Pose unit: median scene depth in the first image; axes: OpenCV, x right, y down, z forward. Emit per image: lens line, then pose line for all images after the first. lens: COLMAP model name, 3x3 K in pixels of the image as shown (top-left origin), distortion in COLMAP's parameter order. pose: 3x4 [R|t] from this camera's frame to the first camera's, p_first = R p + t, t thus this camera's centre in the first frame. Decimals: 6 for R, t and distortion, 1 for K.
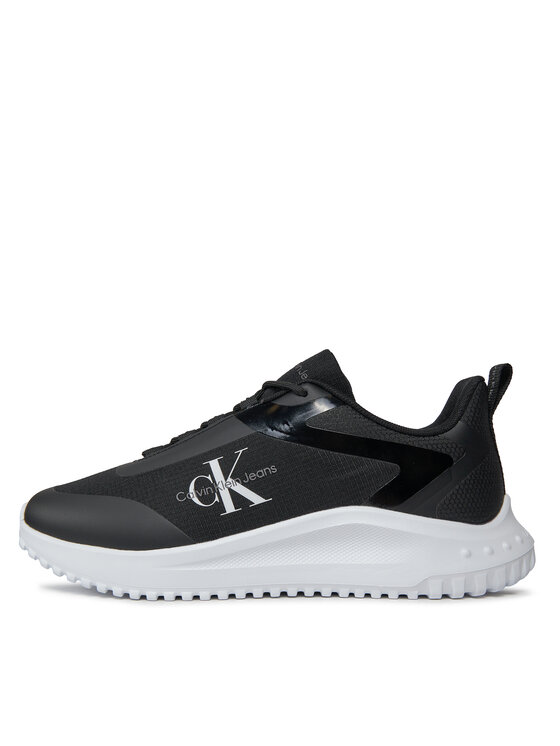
lens RADIAL K [[800.5, 0, 283.4], [0, 800.5, 374.2], [0, 0, 1]] dist [0.047289, 0.000000]
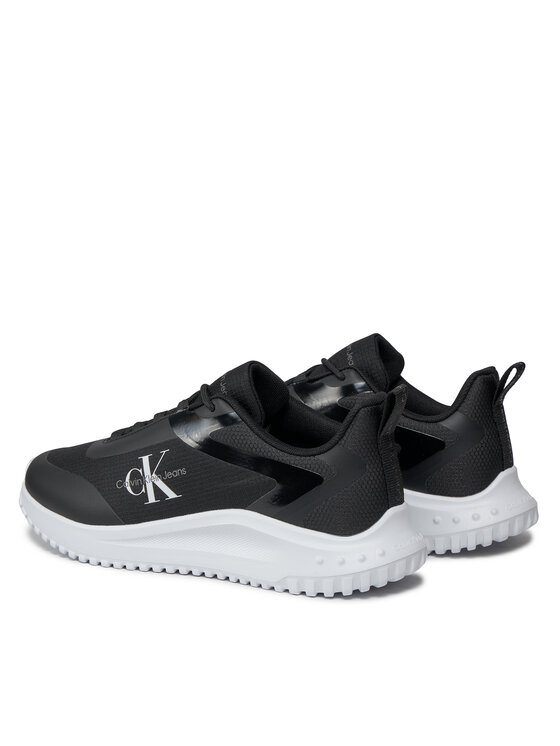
lens RADIAL K [[2180.2, 0, 279.6], [0, 2180.2, 372.8], [0, 0, 1]] dist [0.092295, 0.000000]
pose [[0.885500, 0.086932, -0.456435, 1.549352], [0.024177, 0.972390, 0.232104, -0.755269], [0.464010, -0.216563, 0.858950, -1.636902]]
